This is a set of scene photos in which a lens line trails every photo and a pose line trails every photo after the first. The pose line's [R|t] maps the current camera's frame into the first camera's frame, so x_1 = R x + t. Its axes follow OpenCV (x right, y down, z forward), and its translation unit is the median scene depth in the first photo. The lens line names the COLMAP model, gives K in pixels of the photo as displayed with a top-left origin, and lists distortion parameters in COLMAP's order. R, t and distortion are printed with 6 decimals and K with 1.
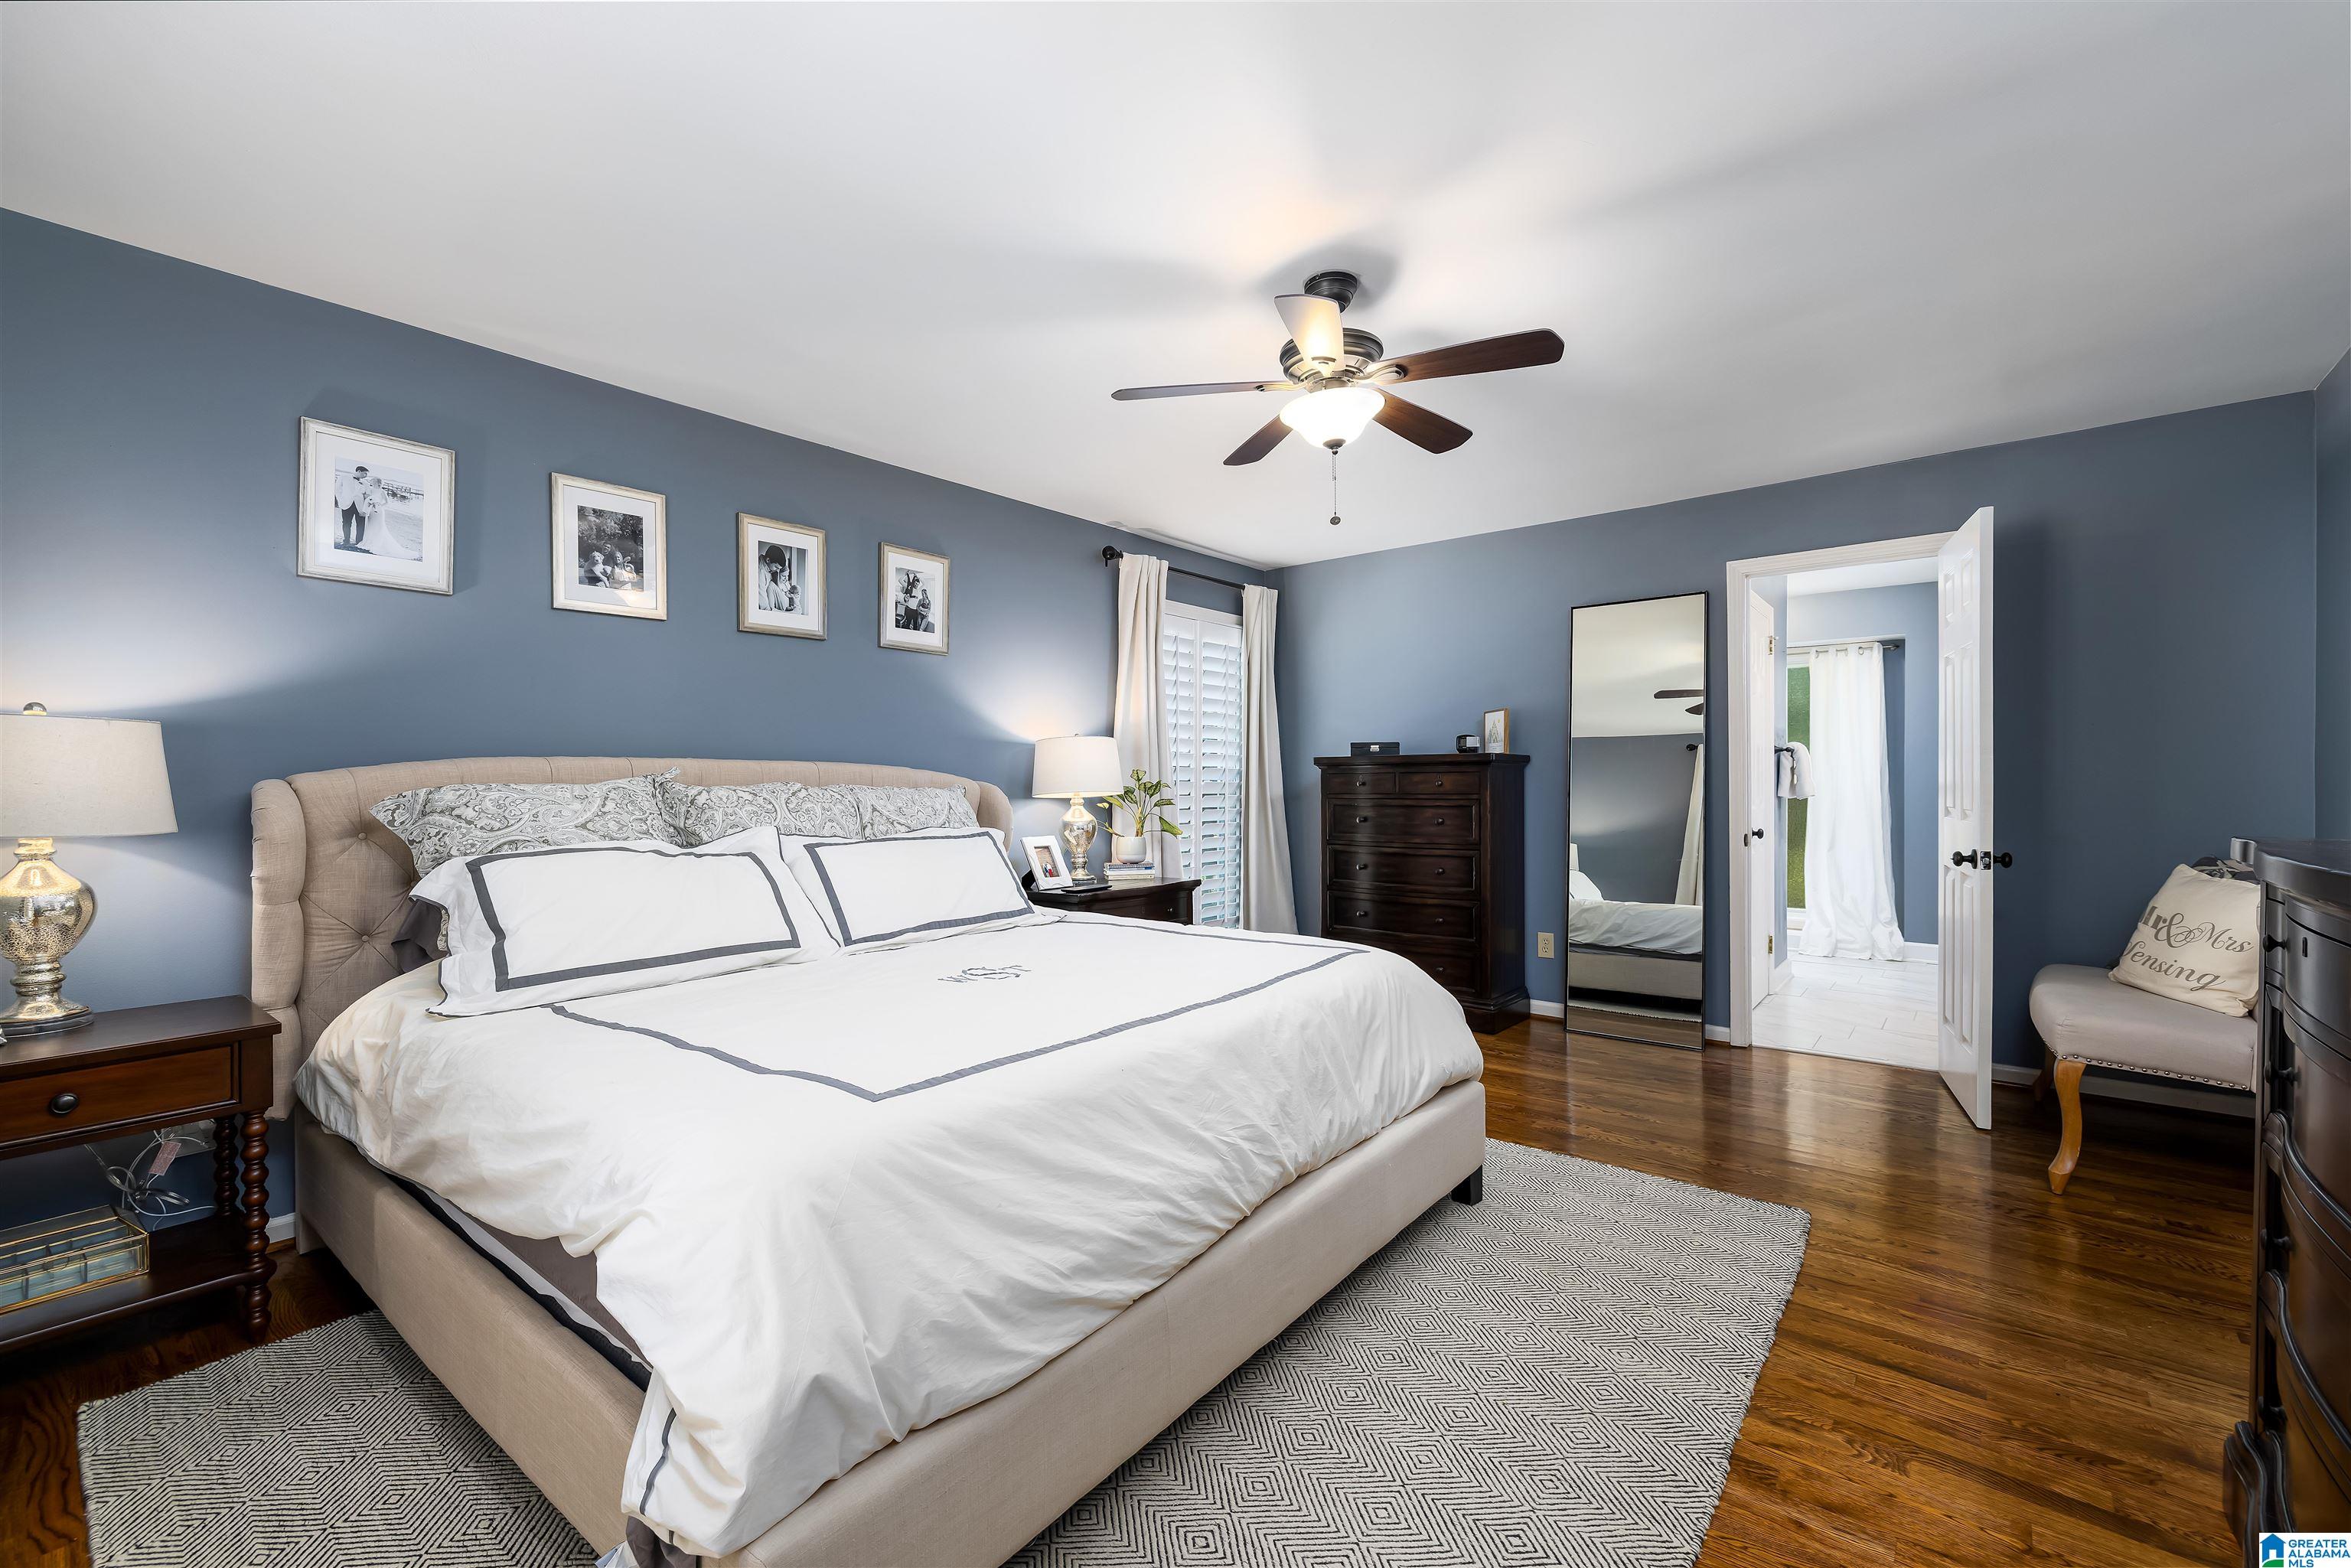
lens RADIAL K [[1000.5, 0, 1124.9], [0, 1000.5, 786.3], [0, 0, 1]] dist [-0.001253, -0.000420]
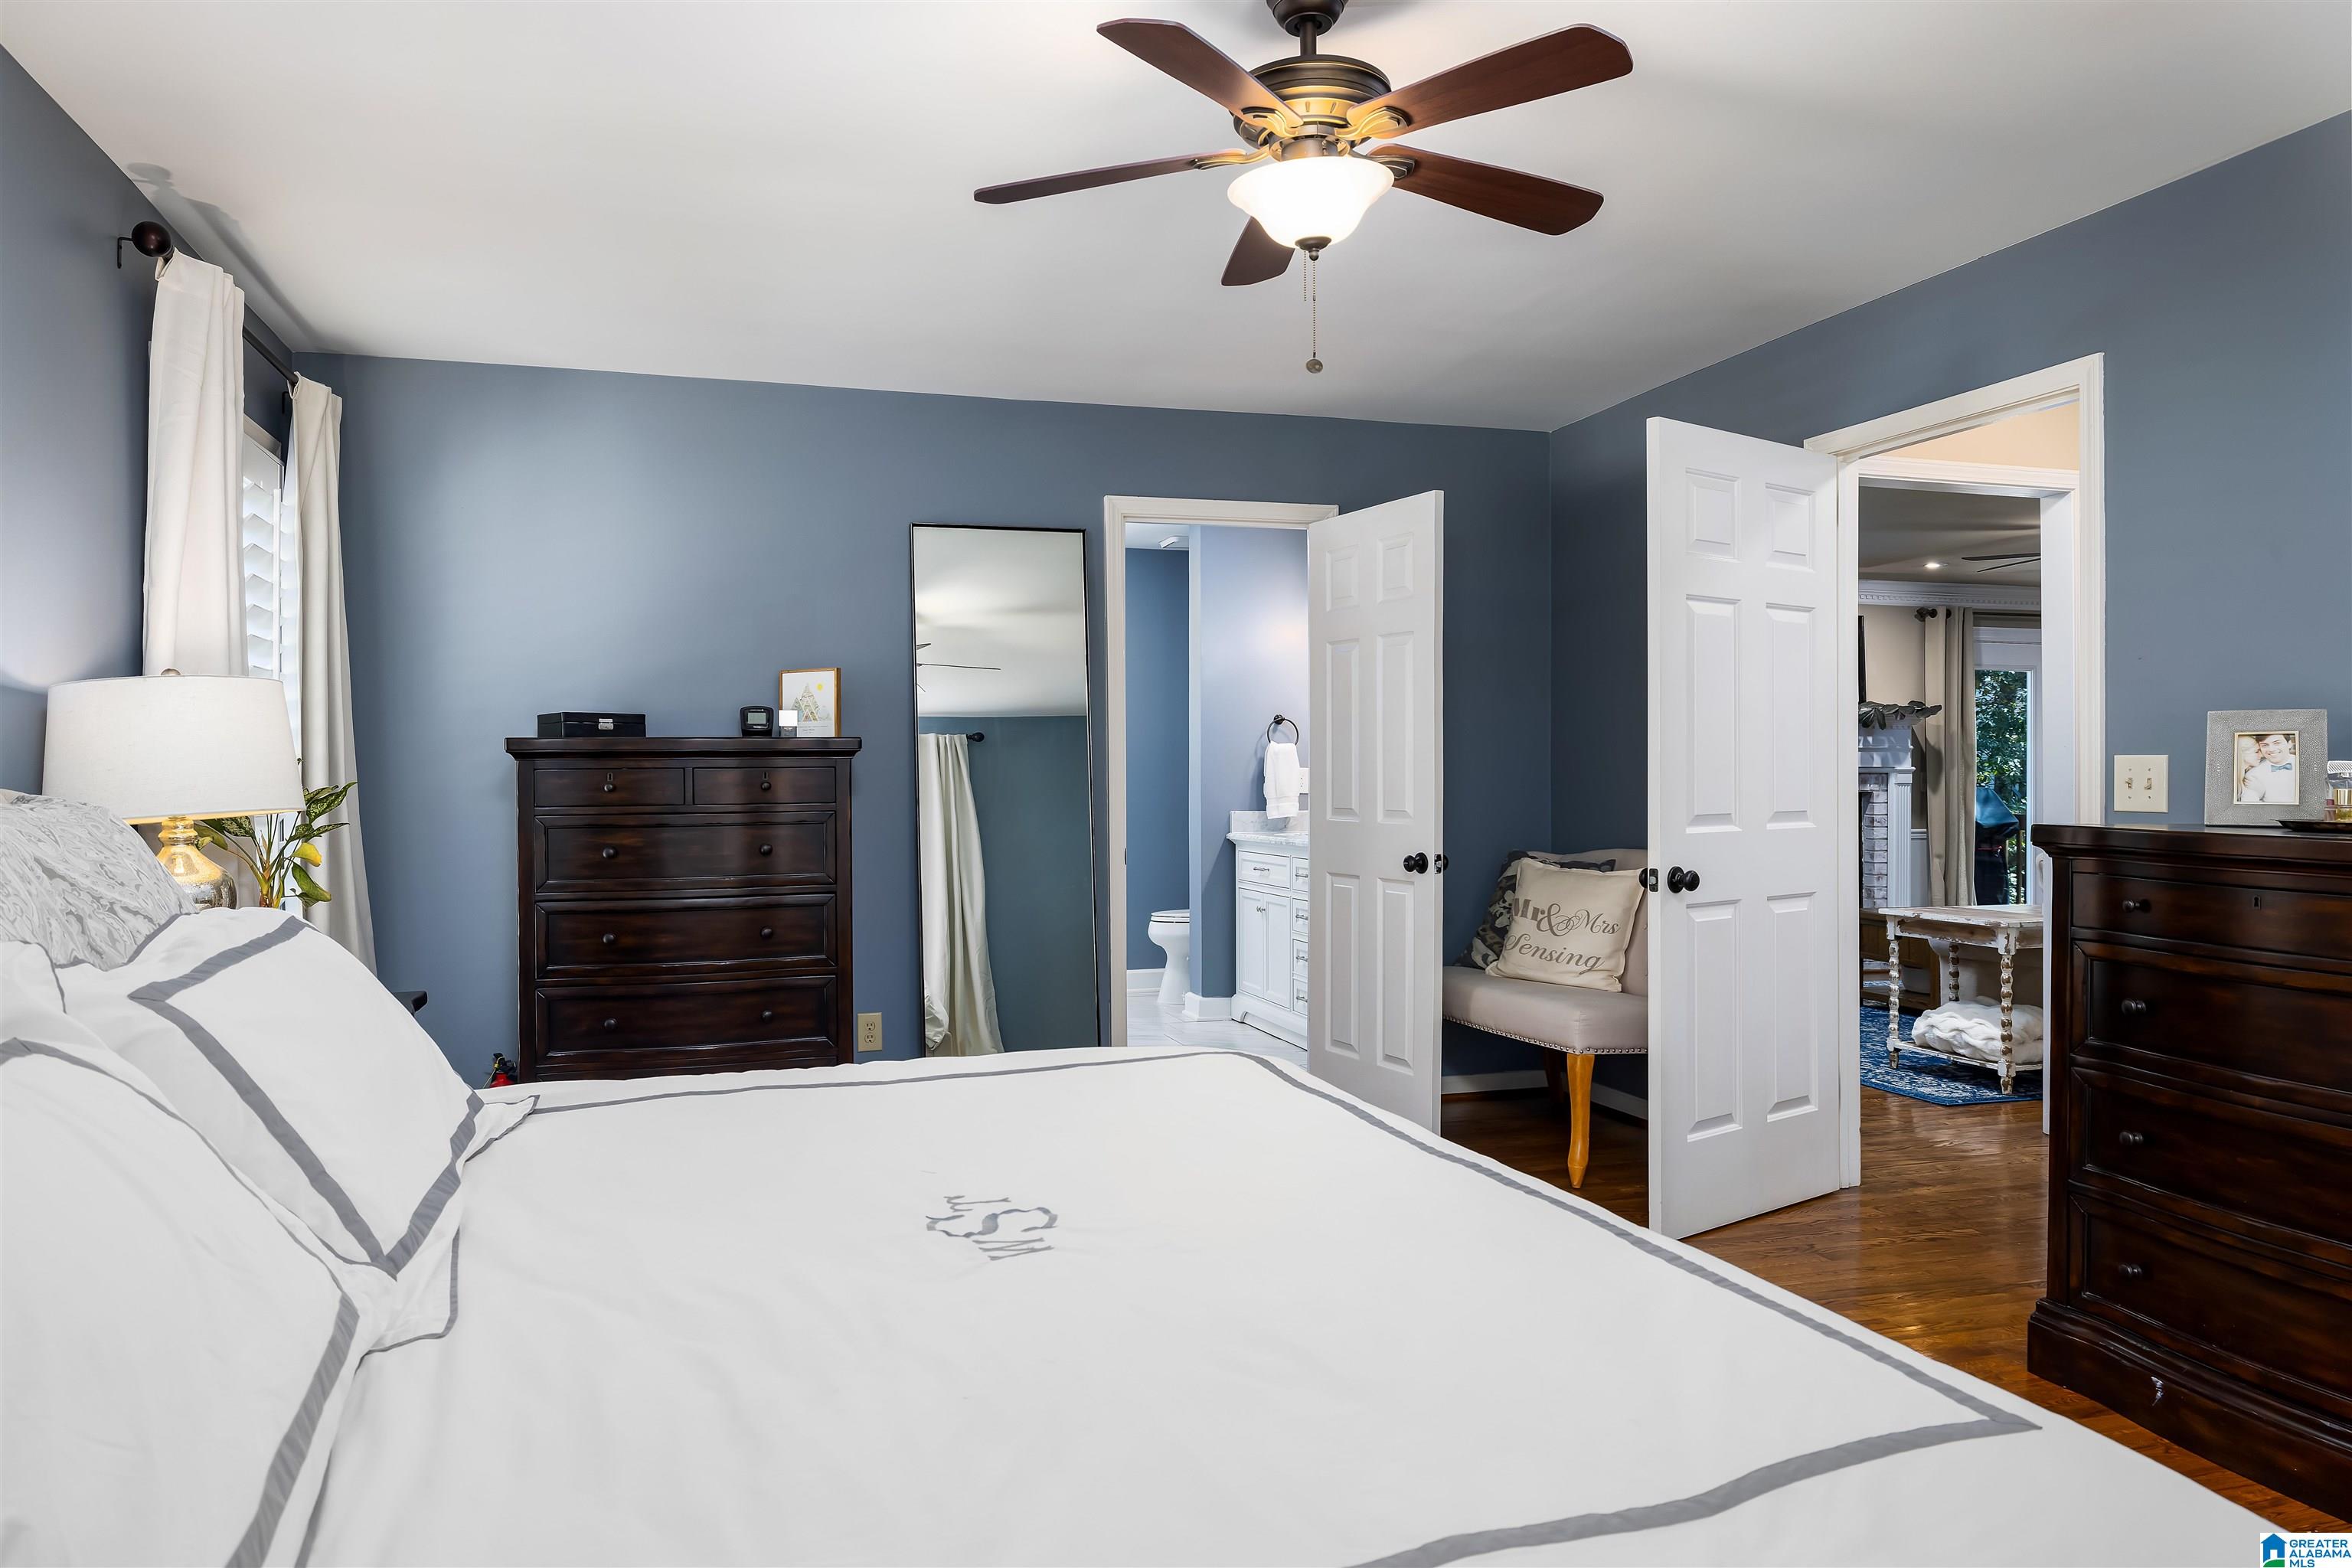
lens RADIAL K [[1548.7, 0, 1176.0], [0, 1548.7, 784.0], [0, 0, 1]] dist [0.000655, 0.000131]
pose [[0.519019, -0.003353, 0.854756, -0.471431], [0.007272, 0.999973, -0.000493, -0.002367], [-0.854732, 0.006472, 0.519030, 0.403989]]
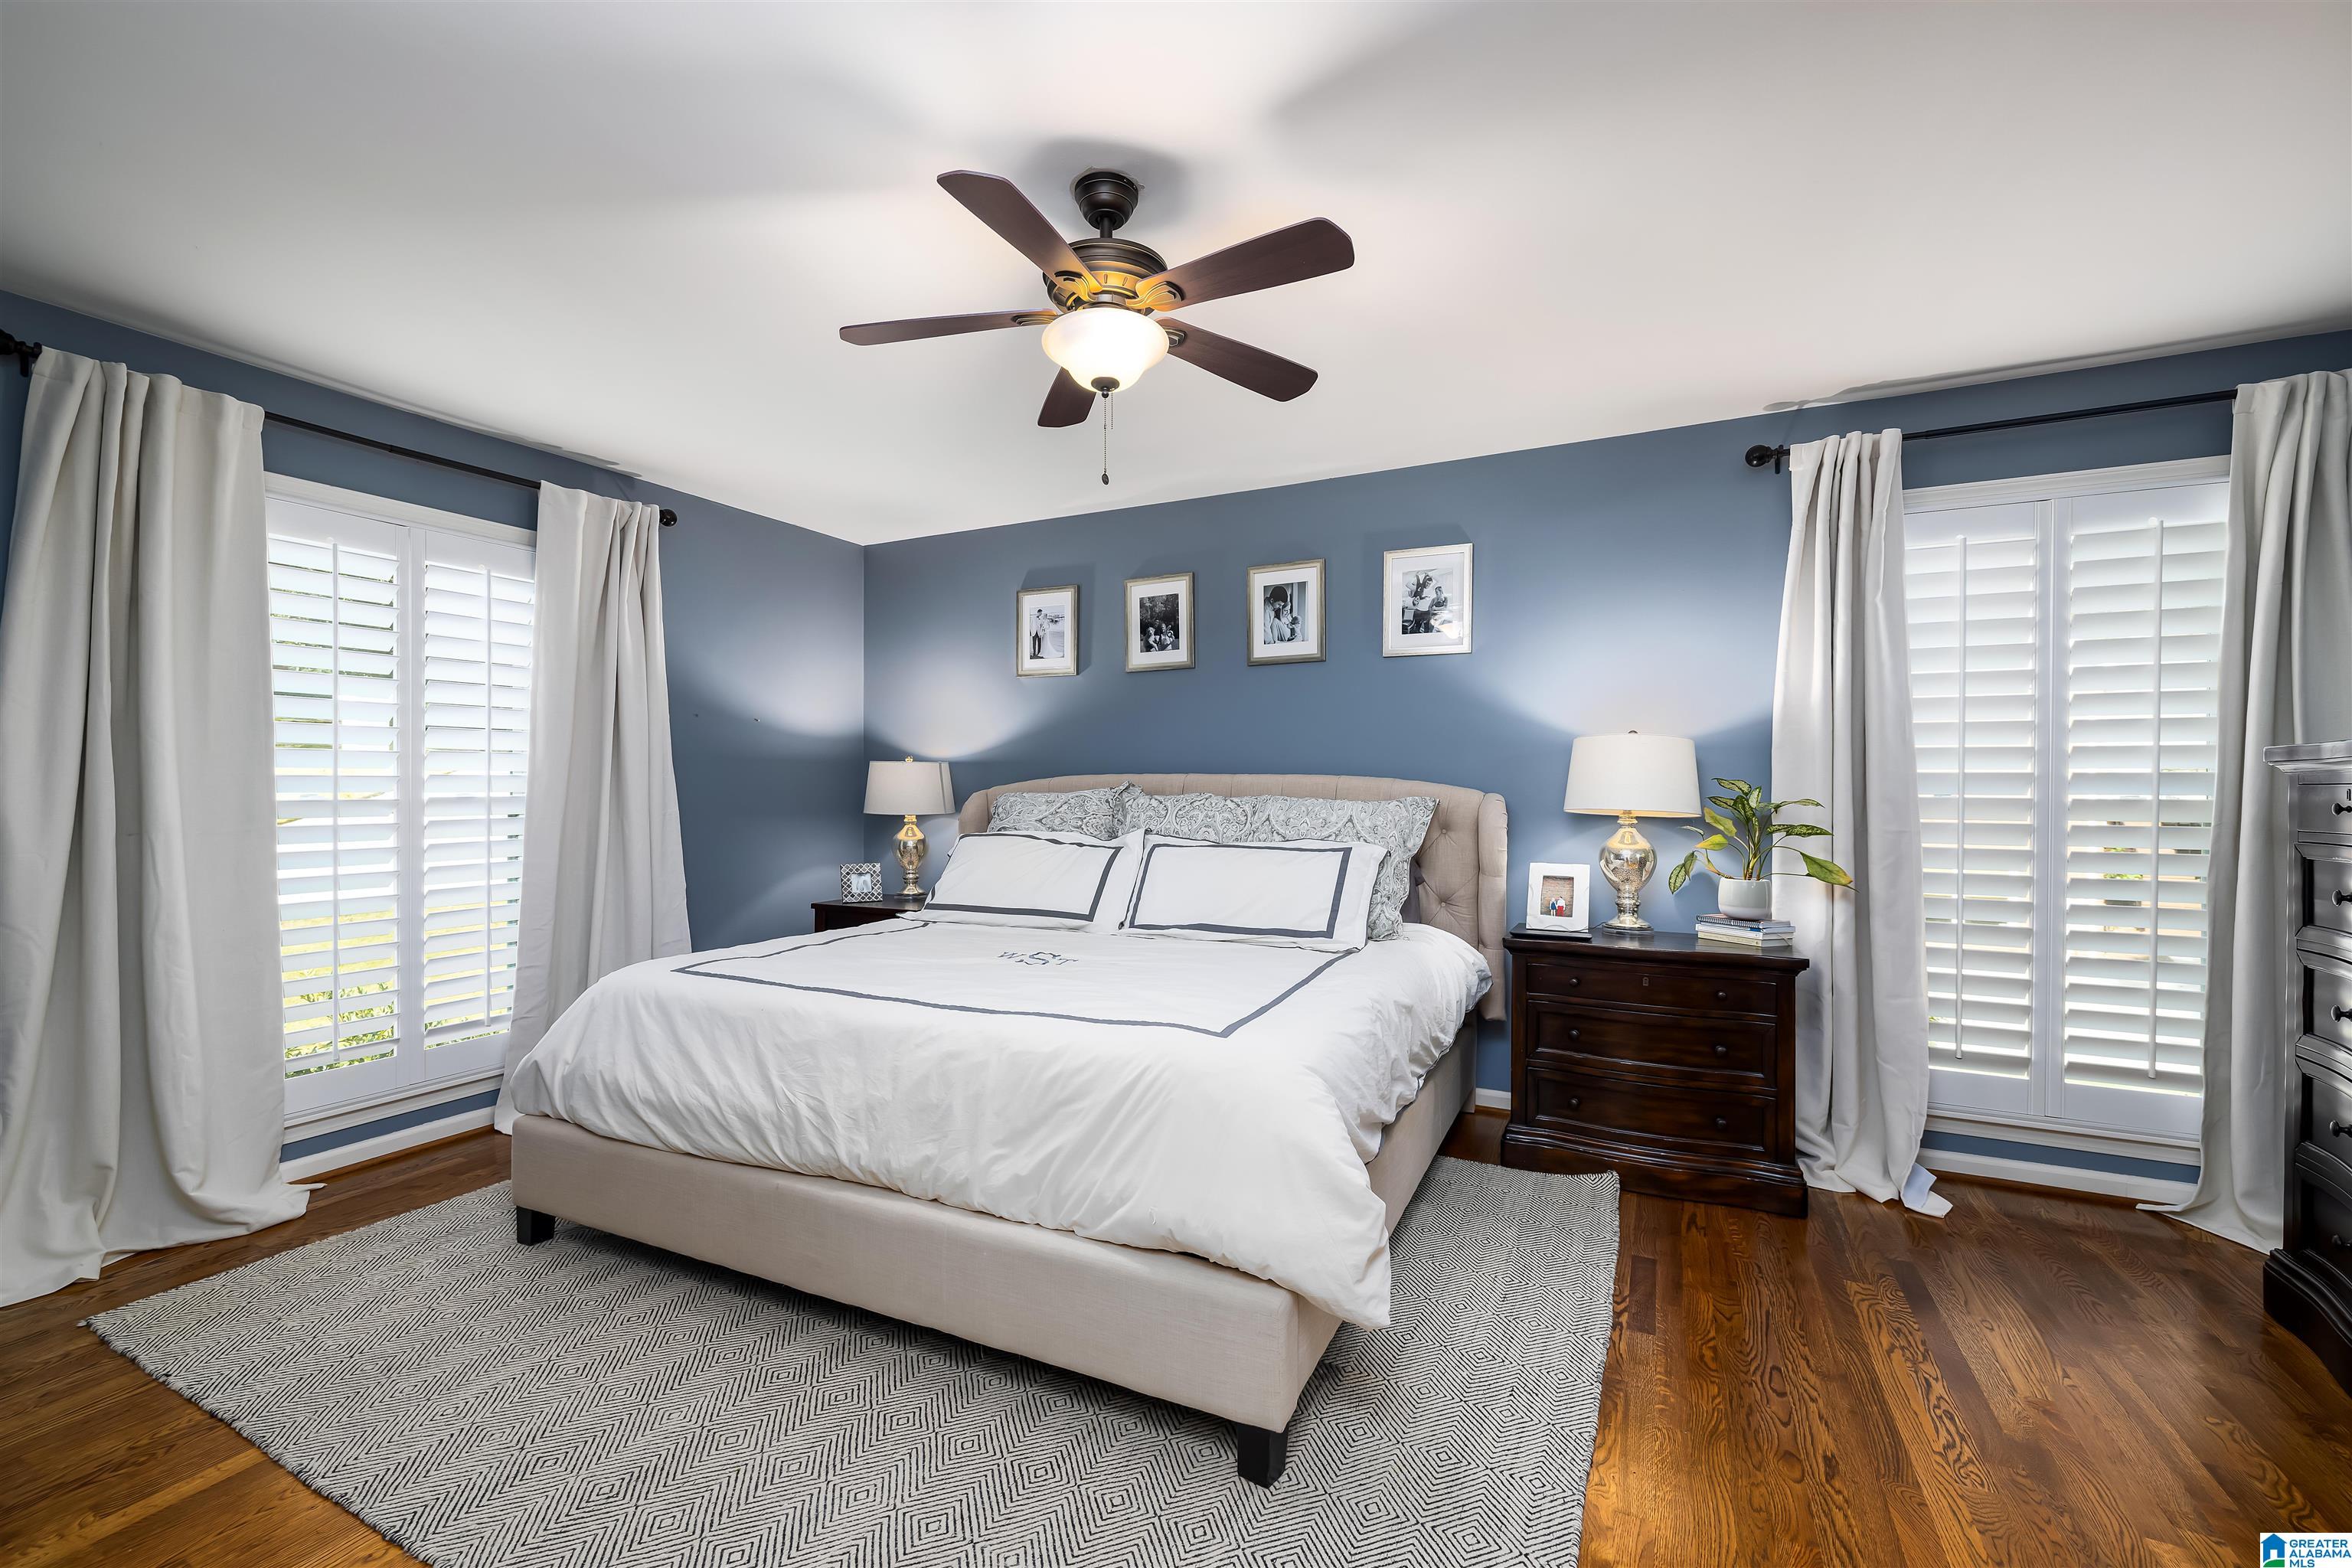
lens RADIAL K [[982.1, 0, 1178.2], [0, 982.1, 792.2], [0, 0, 1]] dist [-0.001602, -0.000197]
pose [[0.234062, 0.007081, -0.972196, 0.727737], [-0.008629, 0.999949, 0.005205, -0.009835], [0.972183, 0.007170, 0.234112, 0.636210]]
